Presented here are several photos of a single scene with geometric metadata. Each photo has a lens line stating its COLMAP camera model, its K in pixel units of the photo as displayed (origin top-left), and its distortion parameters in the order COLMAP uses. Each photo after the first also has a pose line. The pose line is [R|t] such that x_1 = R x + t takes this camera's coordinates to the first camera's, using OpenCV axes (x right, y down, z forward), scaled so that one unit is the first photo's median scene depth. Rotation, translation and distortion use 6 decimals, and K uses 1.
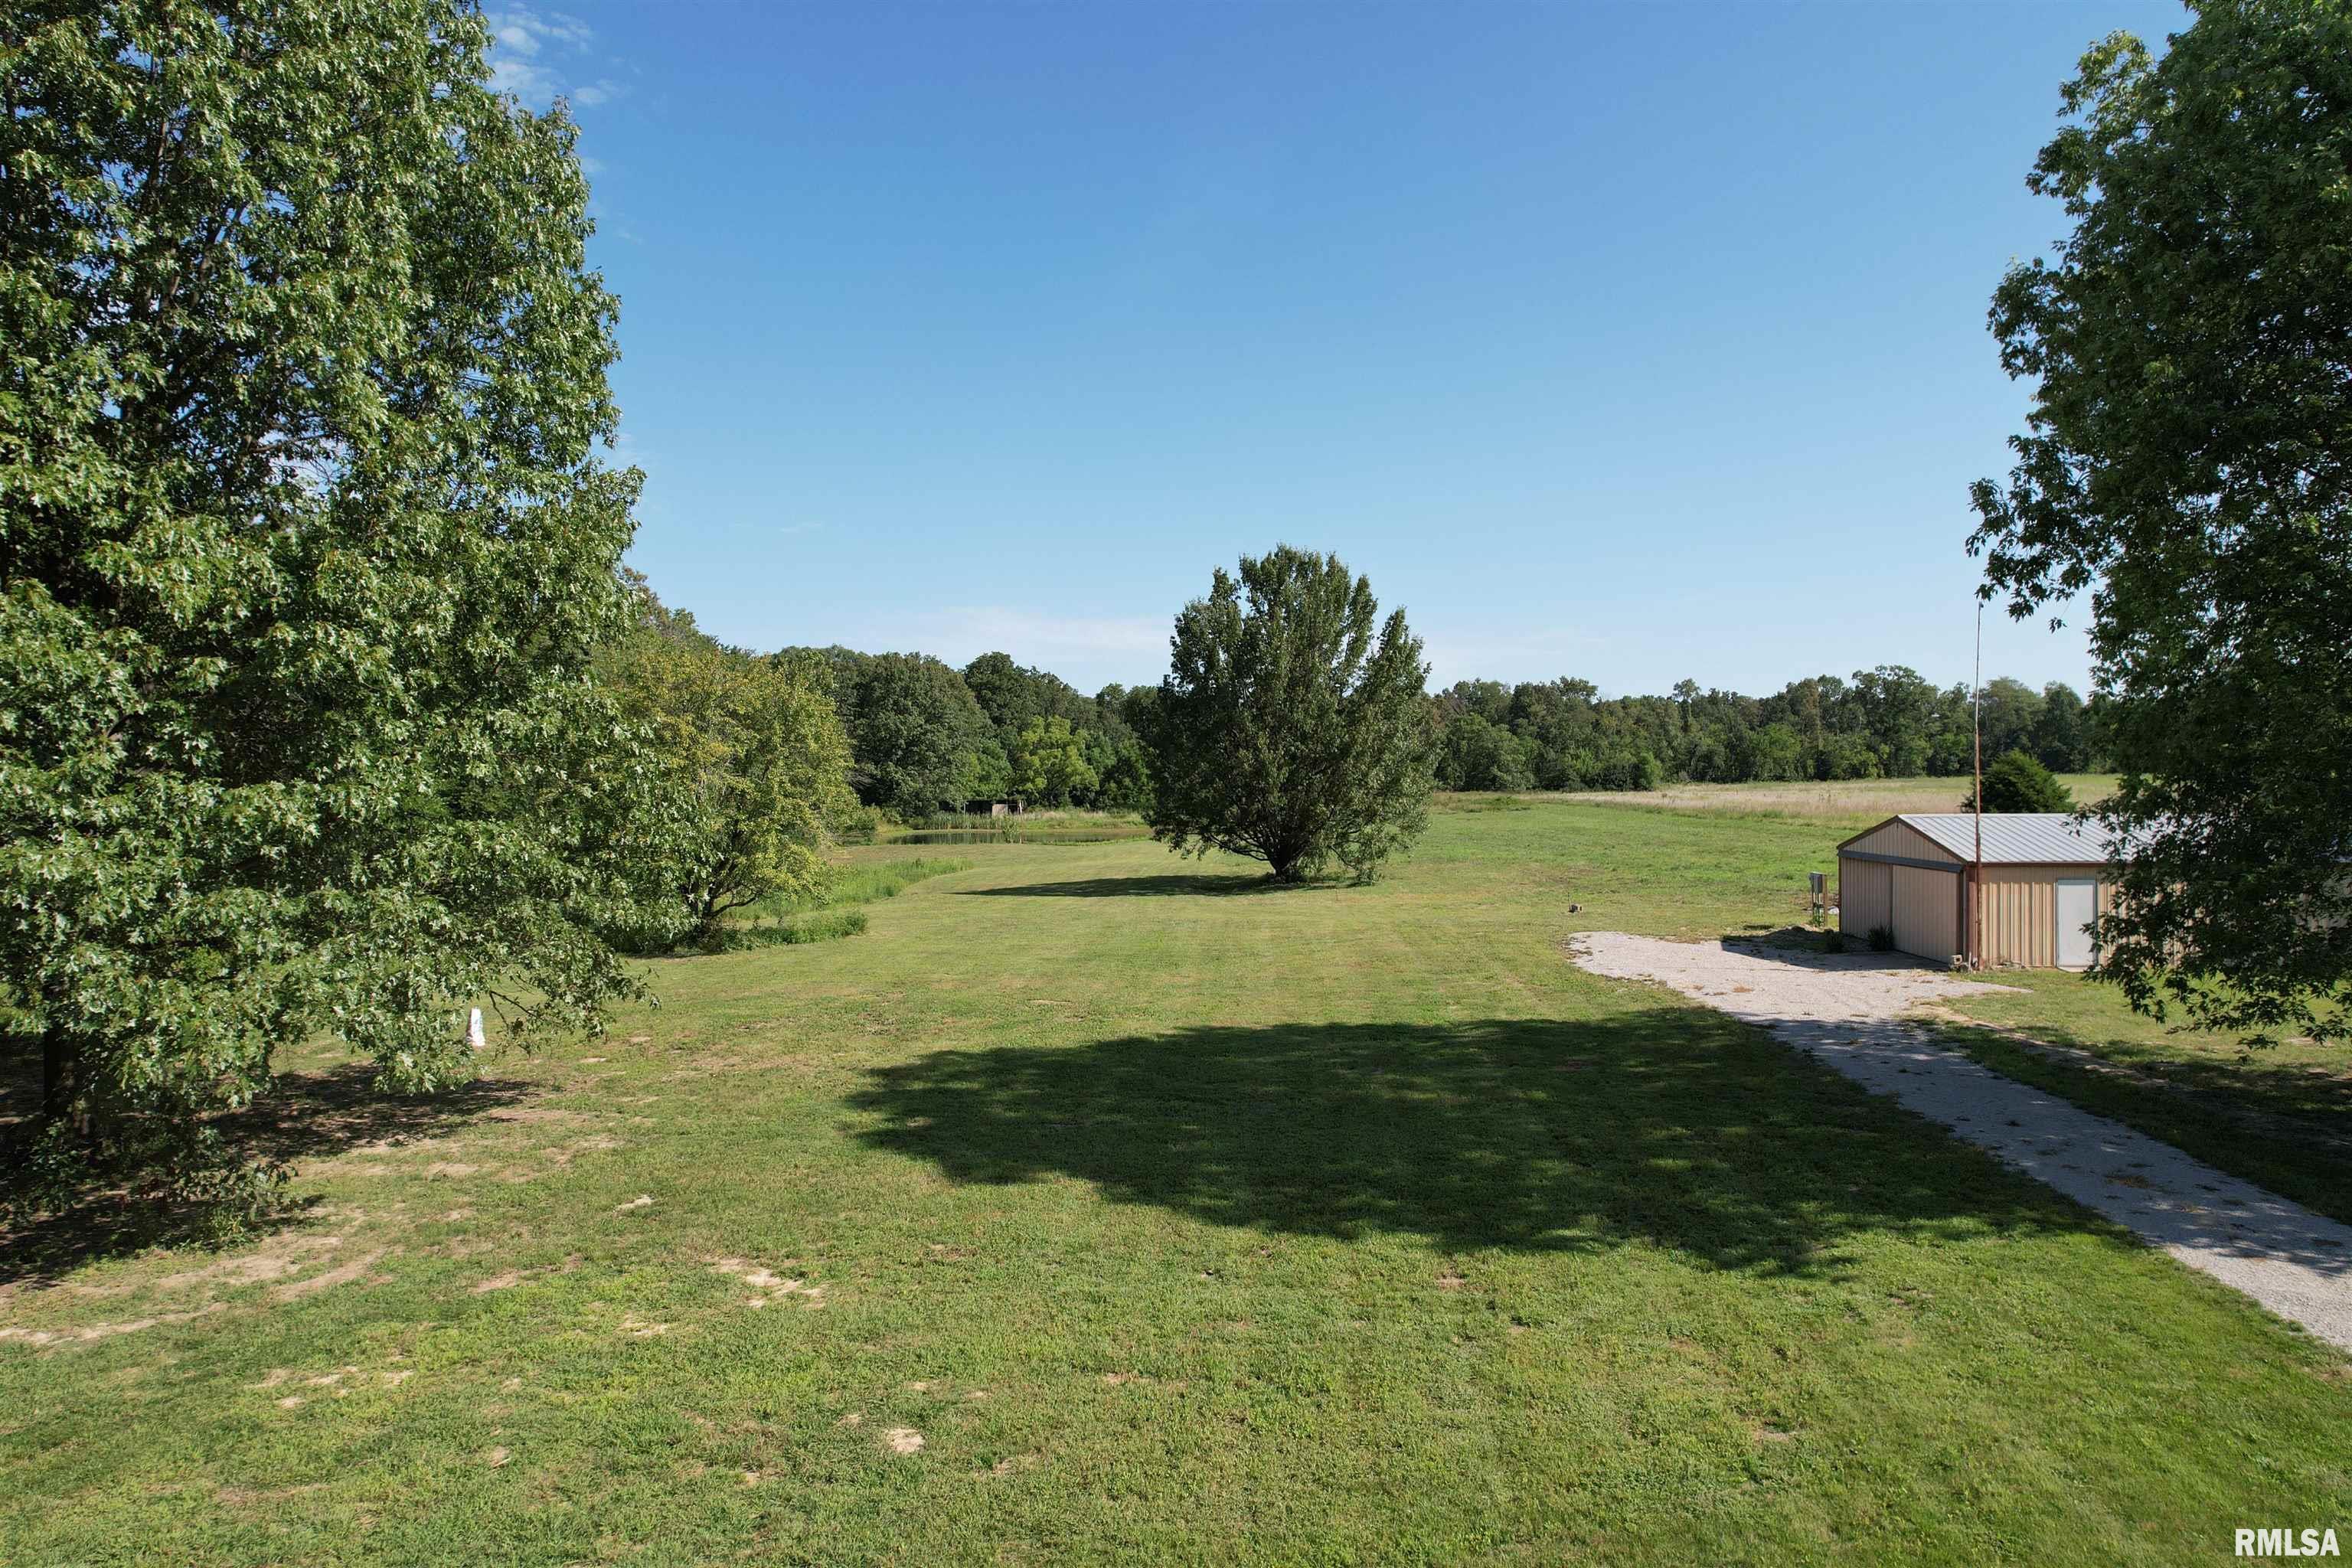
lens RADIAL K [[1539.9, 0, 1188.2], [0, 1539.9, 754.1], [0, 0, 1]] dist [-0.083654, 0.084014]
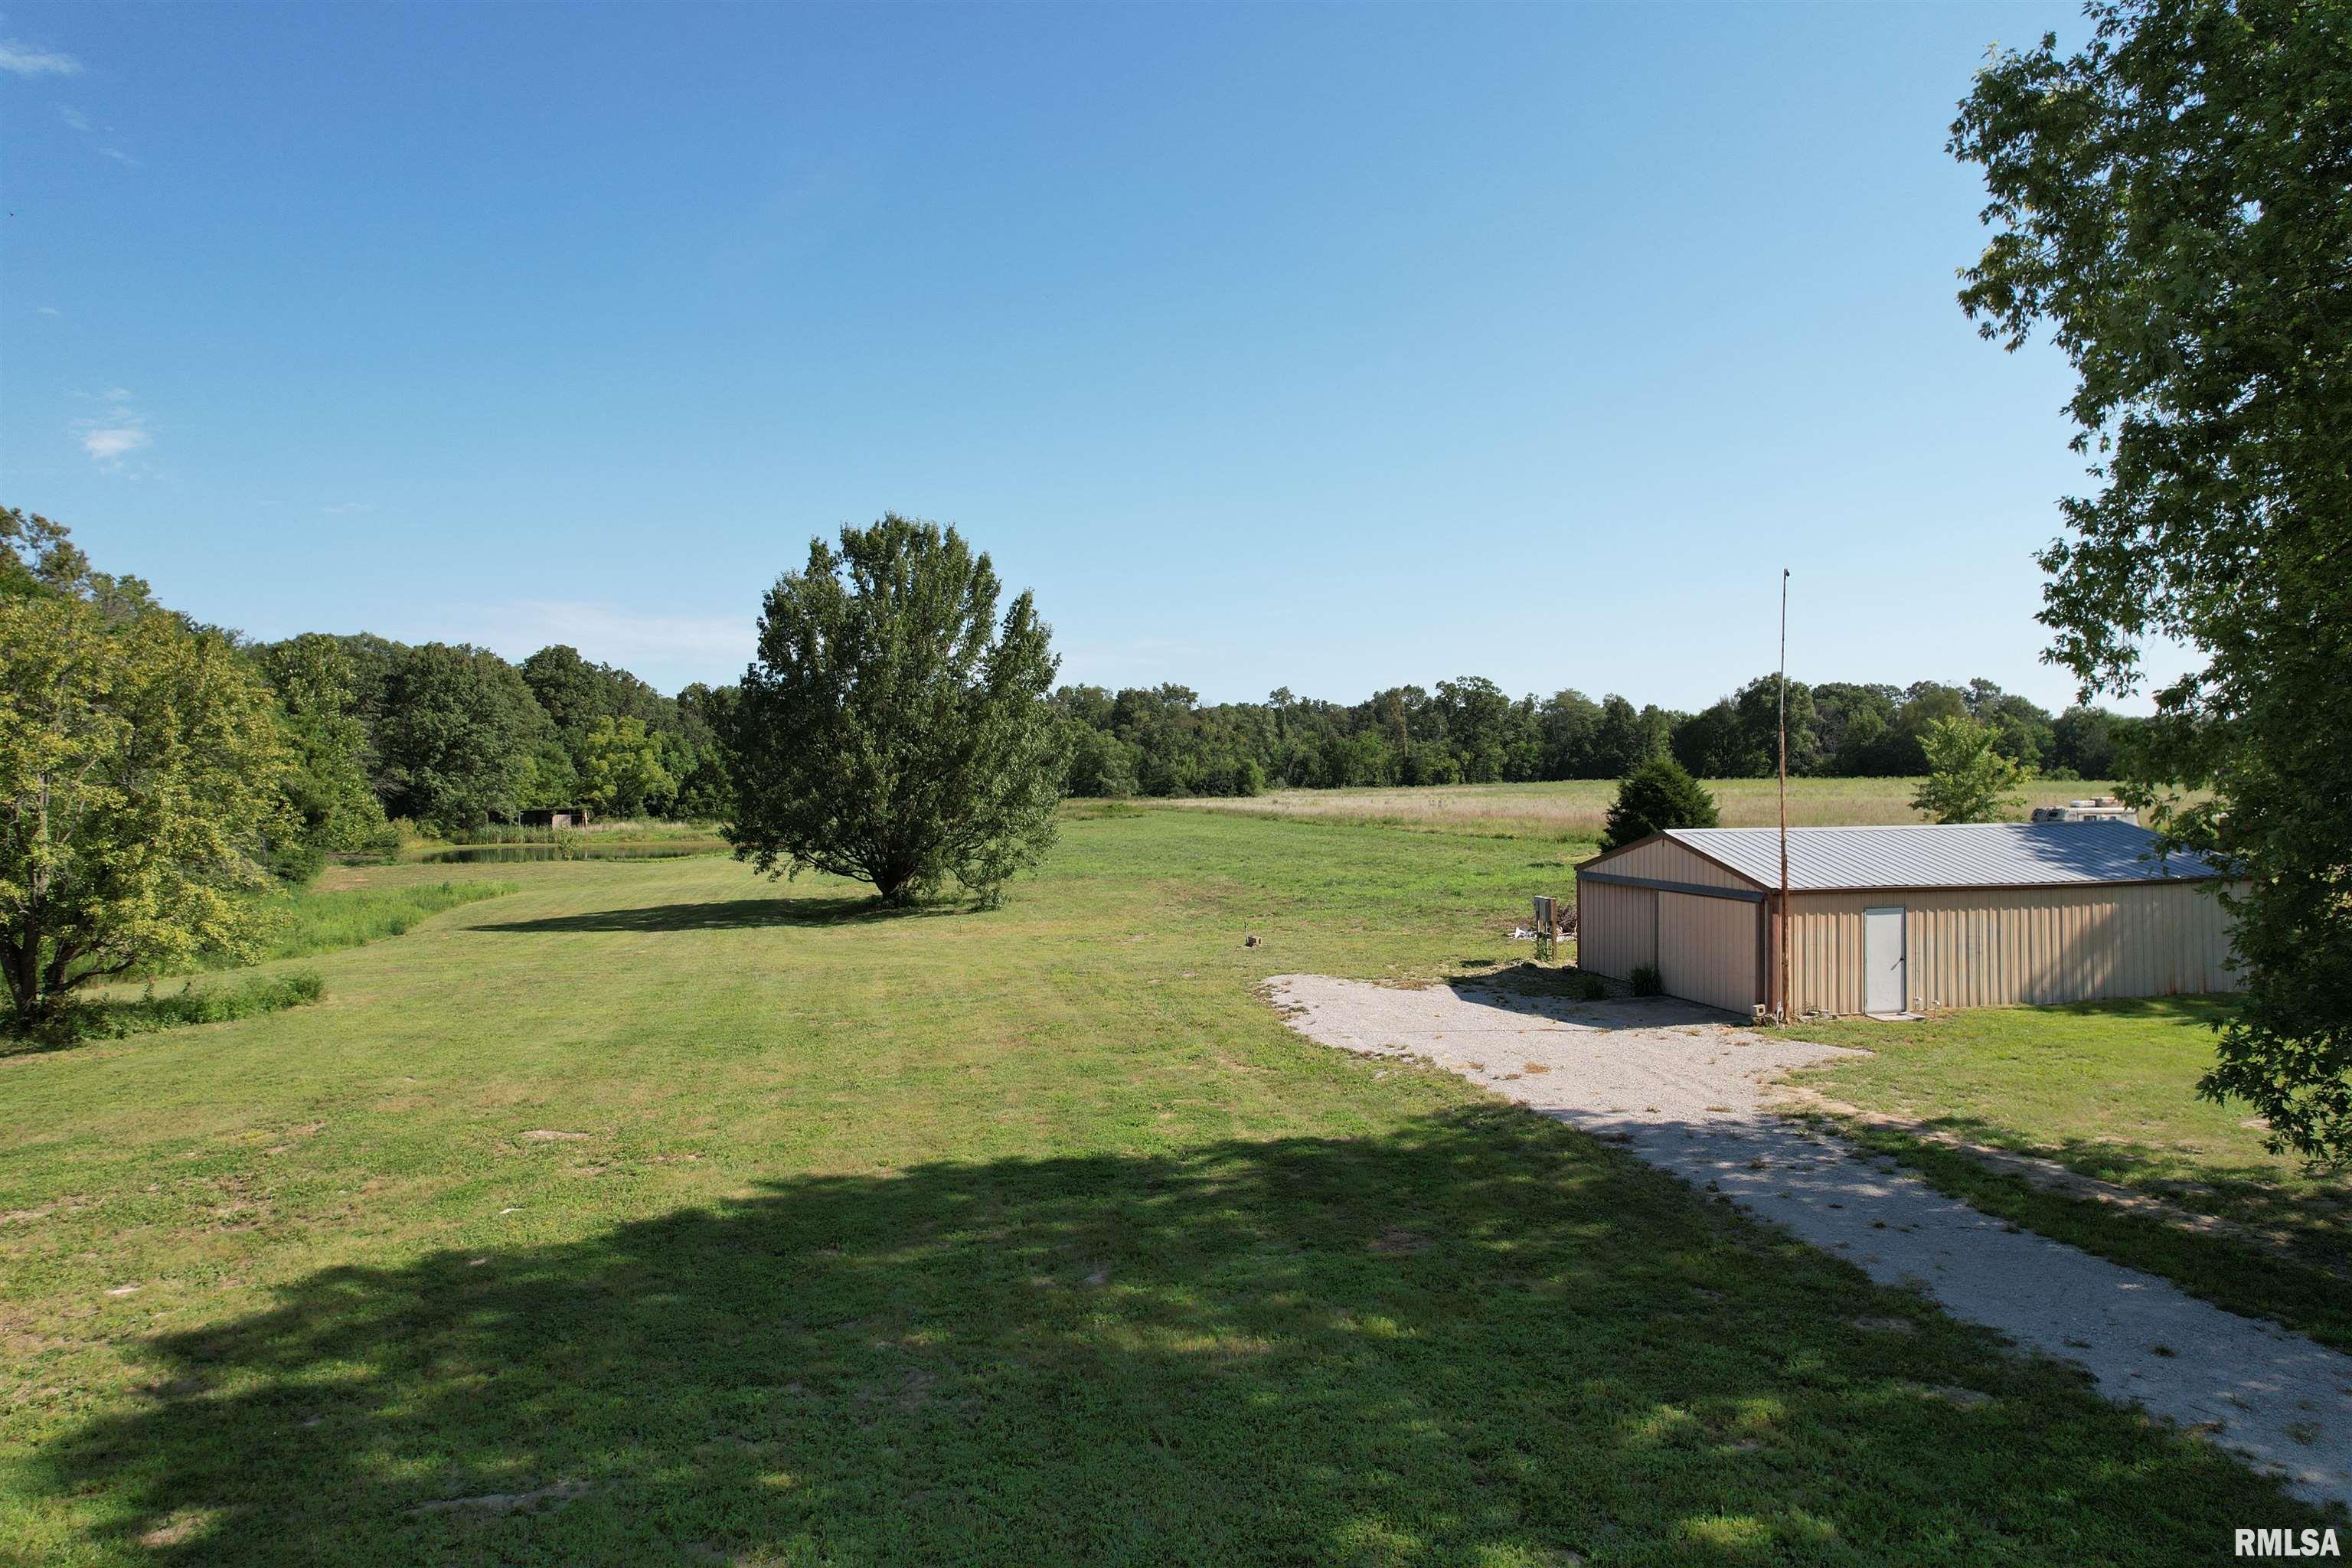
lens RADIAL K [[1539.9, 0, 1188.2], [0, 1539.9, 754.1], [0, 0, 1]] dist [-0.083654, 0.084014]
pose [[0.966201, 0.003010, 0.257772, 0.000876], [-0.002011, 0.999989, -0.004140, 0.001149], [-0.257782, 0.003481, 0.966197, 0.116990]]
